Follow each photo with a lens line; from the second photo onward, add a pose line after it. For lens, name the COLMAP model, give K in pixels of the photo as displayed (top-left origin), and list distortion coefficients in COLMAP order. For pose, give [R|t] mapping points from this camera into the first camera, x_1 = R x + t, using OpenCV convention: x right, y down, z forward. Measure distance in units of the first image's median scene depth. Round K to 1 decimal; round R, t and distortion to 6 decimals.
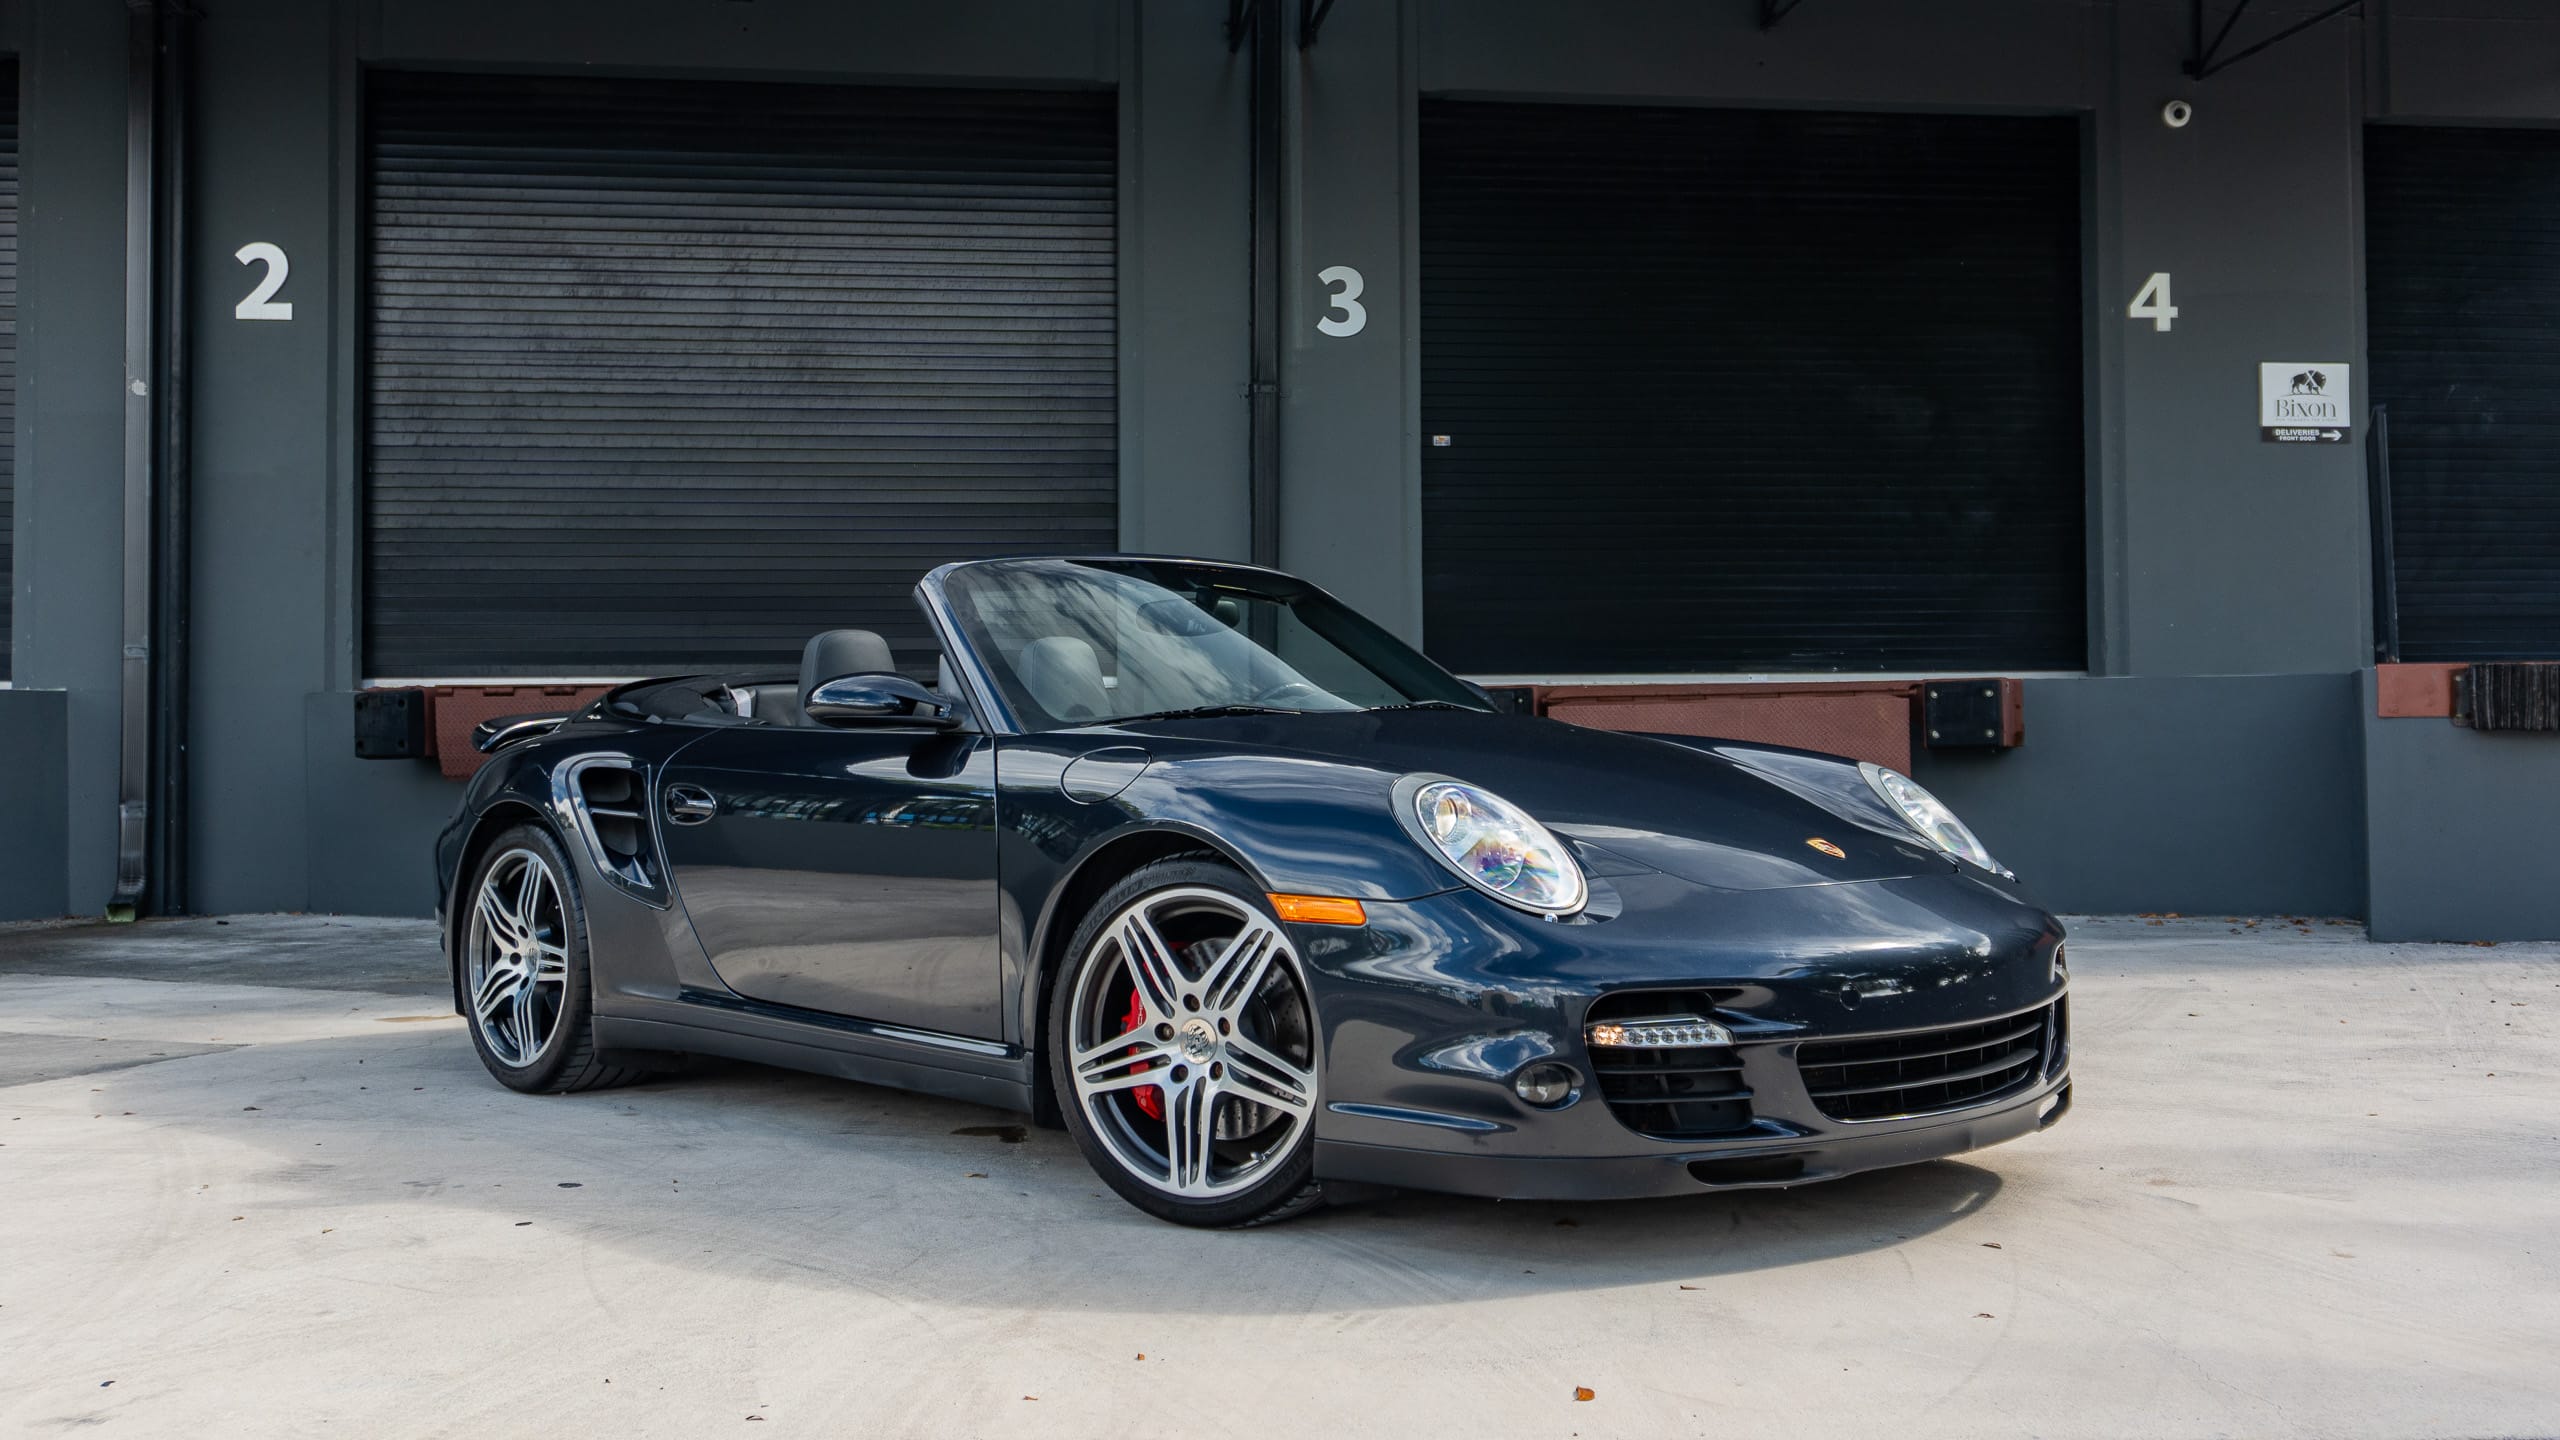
lens RADIAL K [[2444.5, 0, 1294.2], [0, 2444.5, 650.2], [0, 0, 1]] dist [-0.009629, 0.004458]
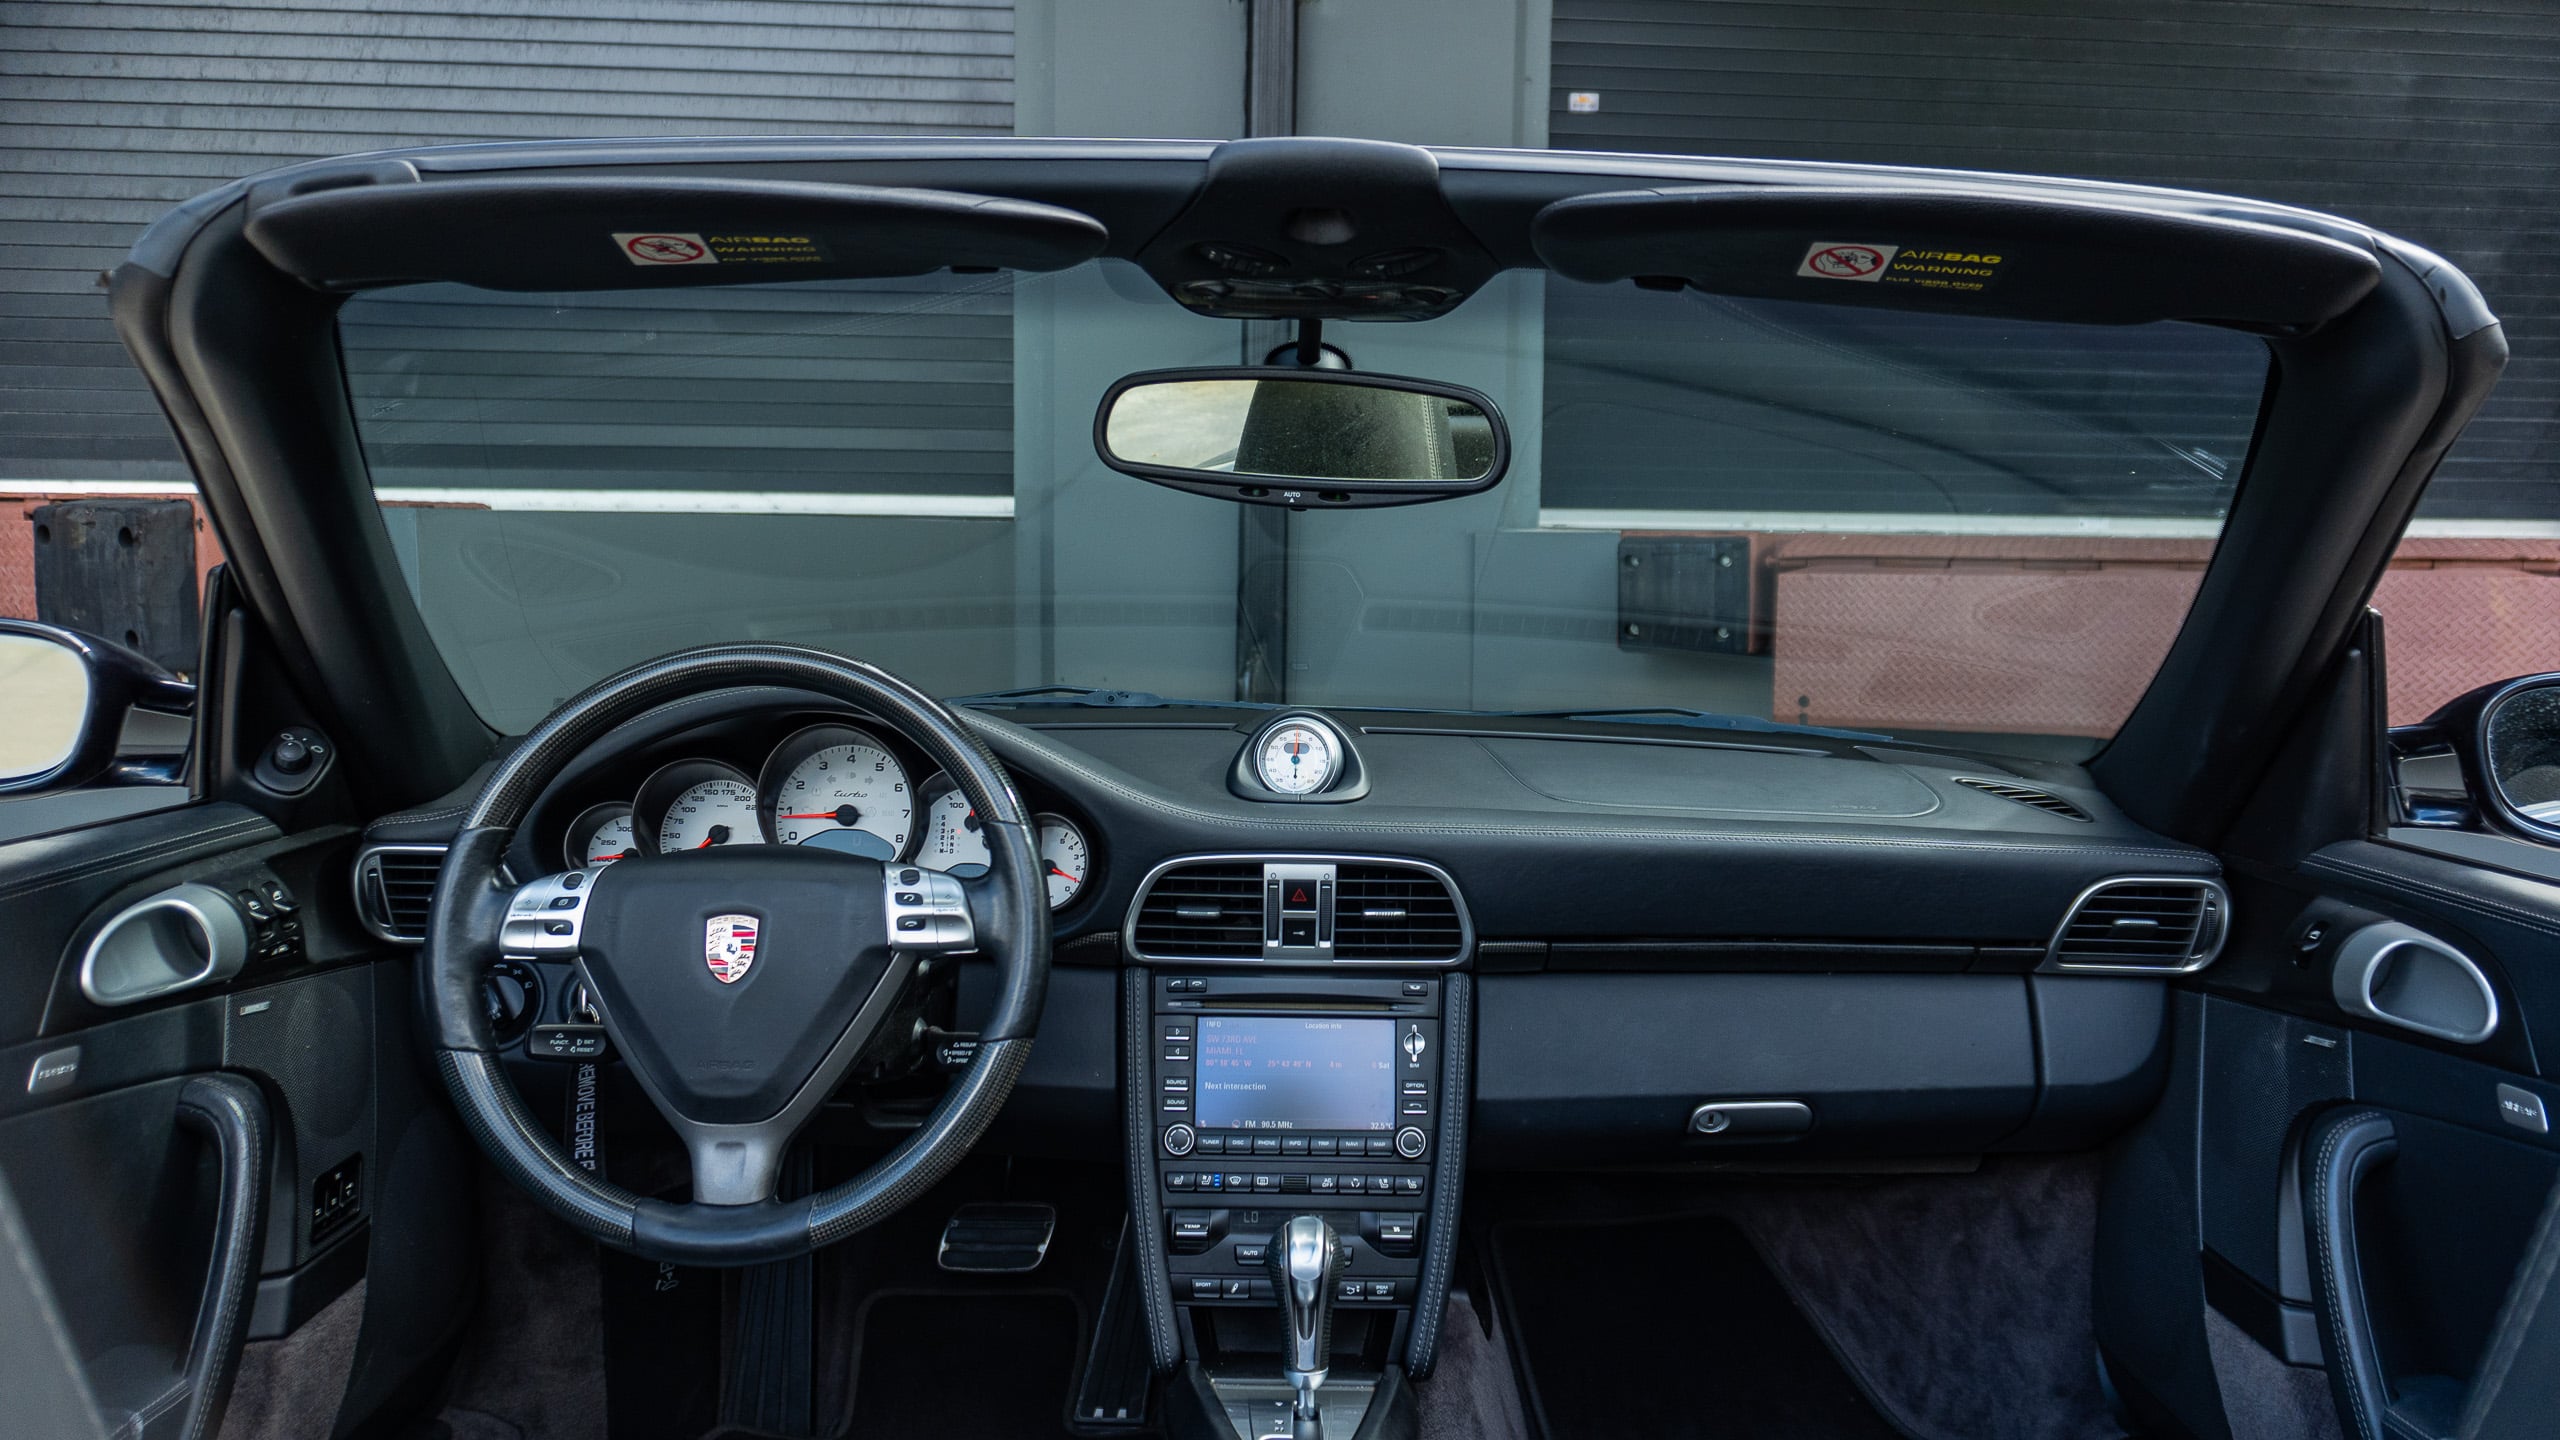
lens RADIAL K [[1814.2, 0, 1278.5], [0, 1814.2, 725.0], [0, 0, 1]] dist [0.040561, -0.075493]
pose [[0.998036, 0.028838, -0.055609, 0.017082], [-0.021311, 0.991088, 0.131496, 0.005836], [0.058906, -0.130053, 0.989756, 0.574639]]
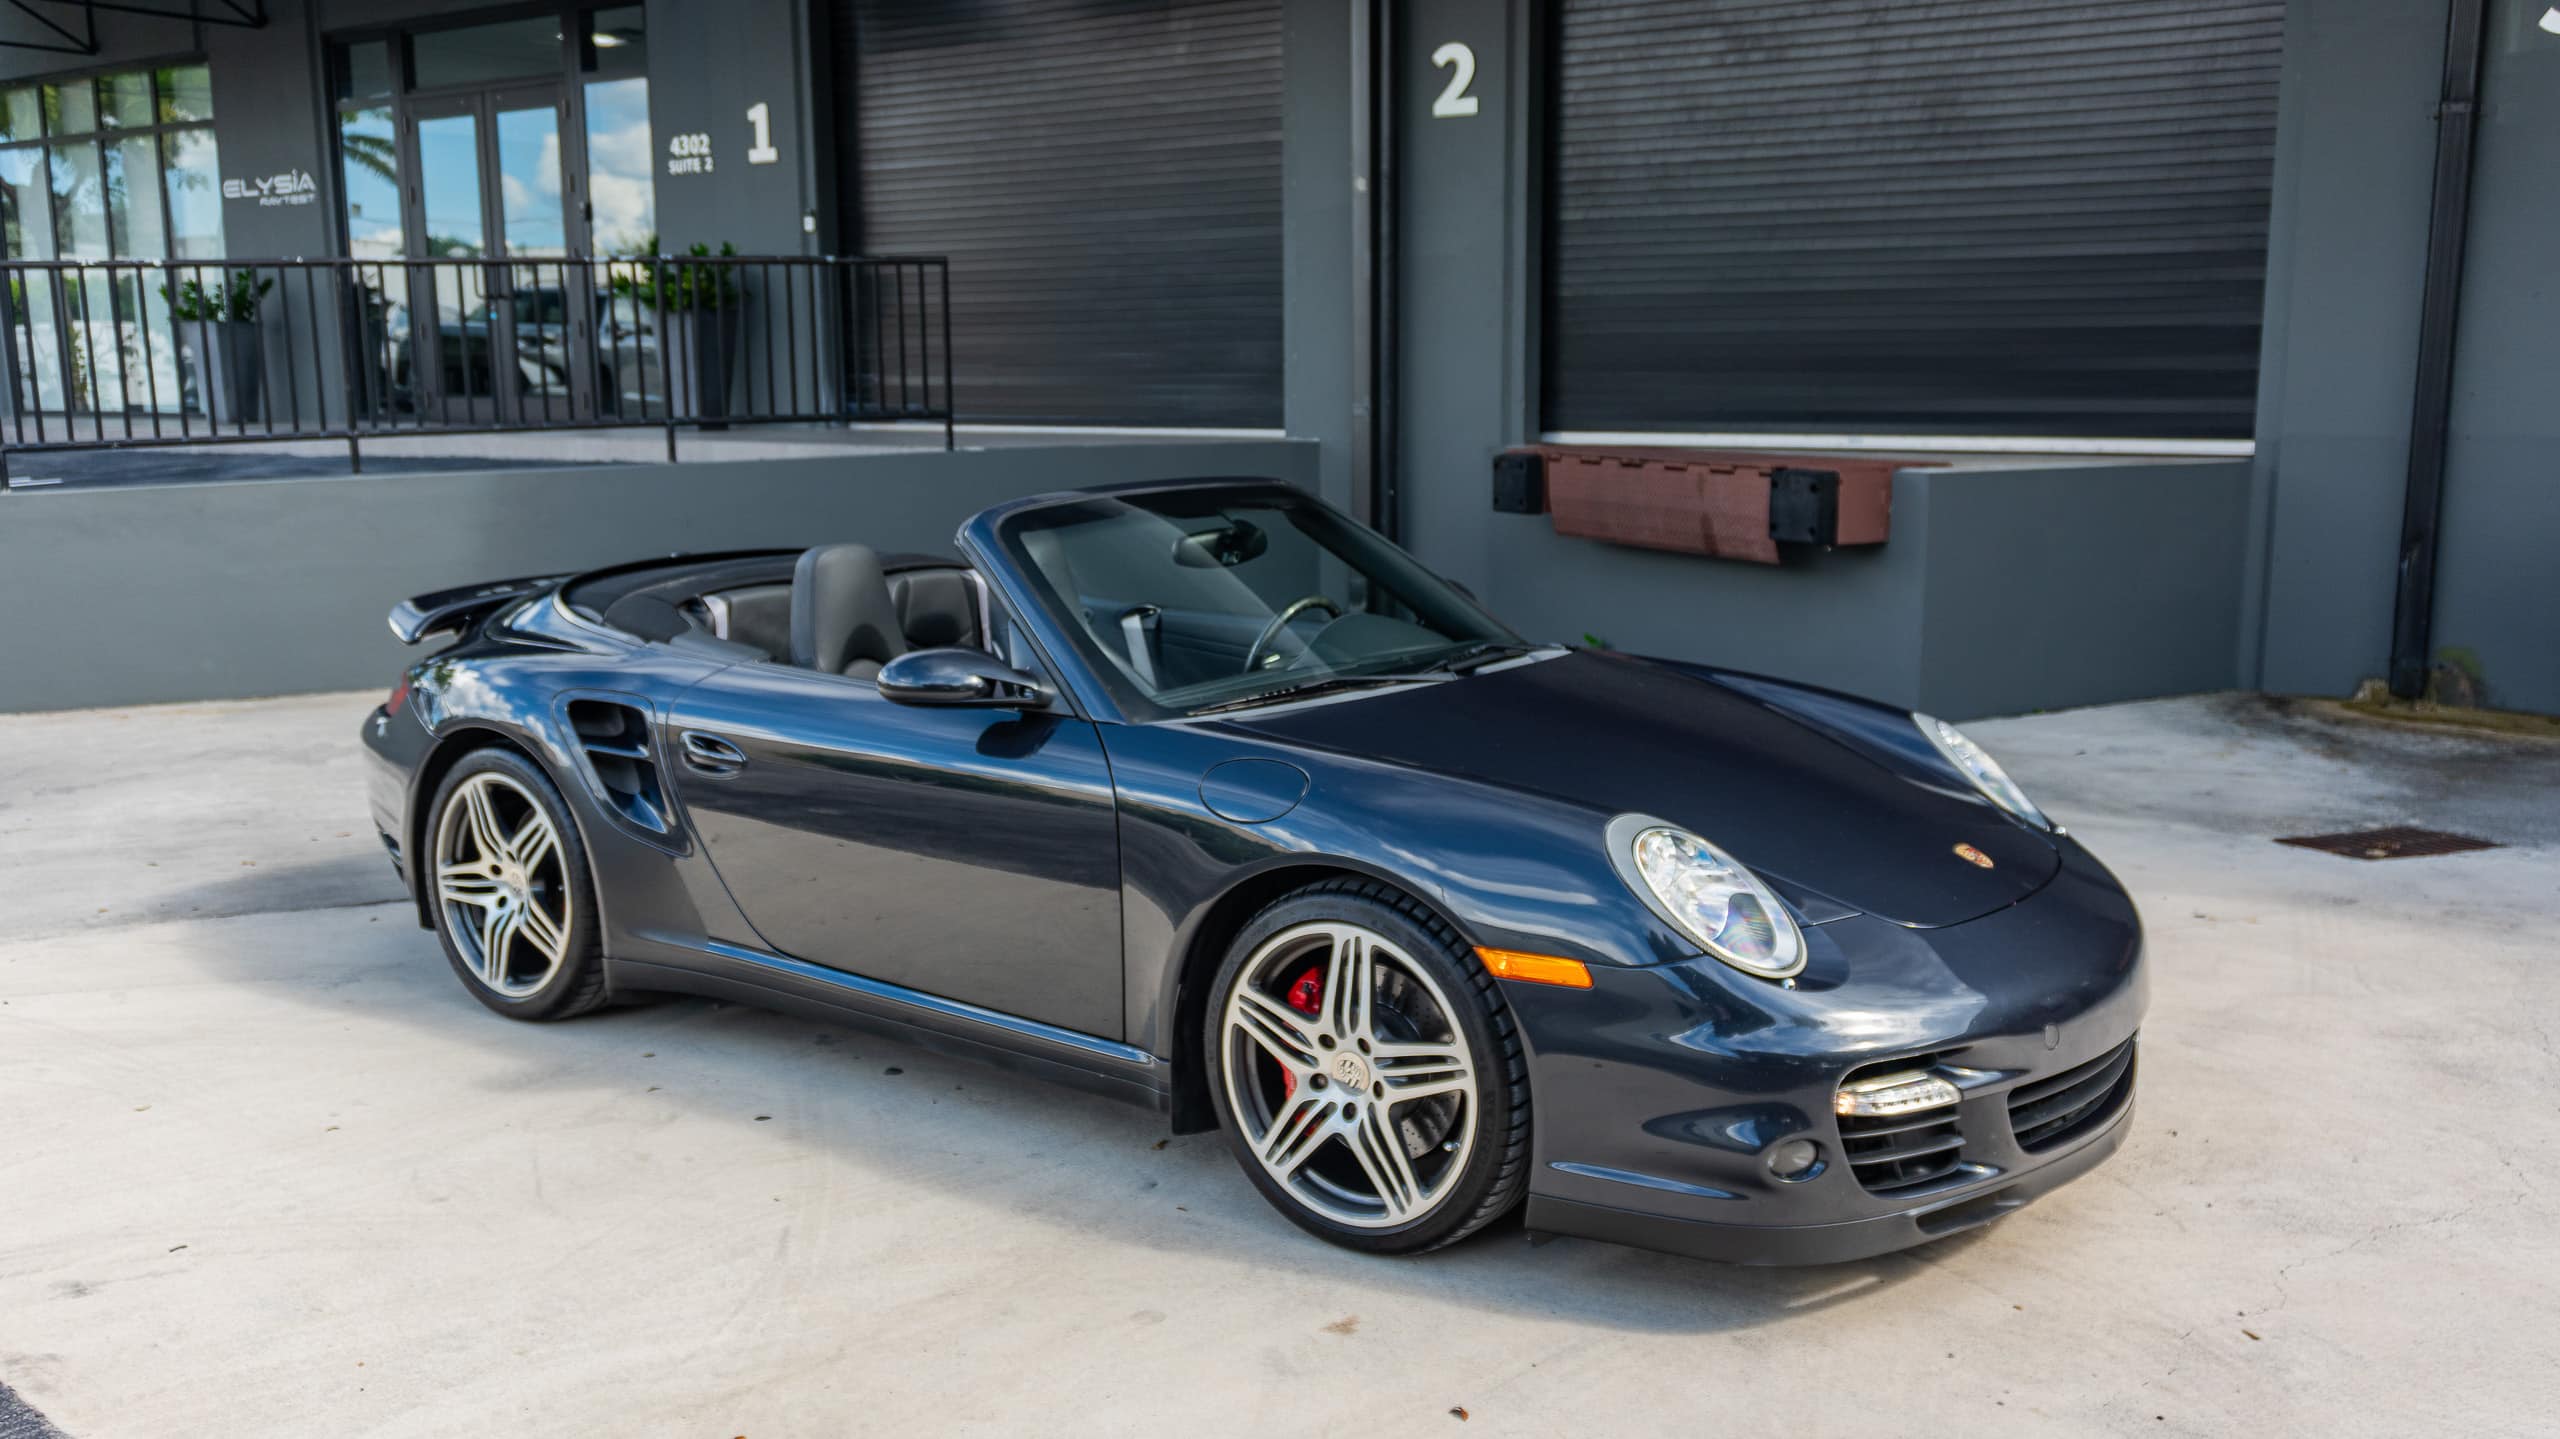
lens RADIAL K [[2124.3, 0, 1263.6], [0, 2124.3, 760.7], [0, 0, 1]] dist [-0.012483, -0.004240]
pose [[0.755457, 0.122304, -0.643682, 0.175469], [0.021371, 0.977301, 0.210776, -0.049563], [0.654850, -0.172988, 0.735695, 0.155886]]
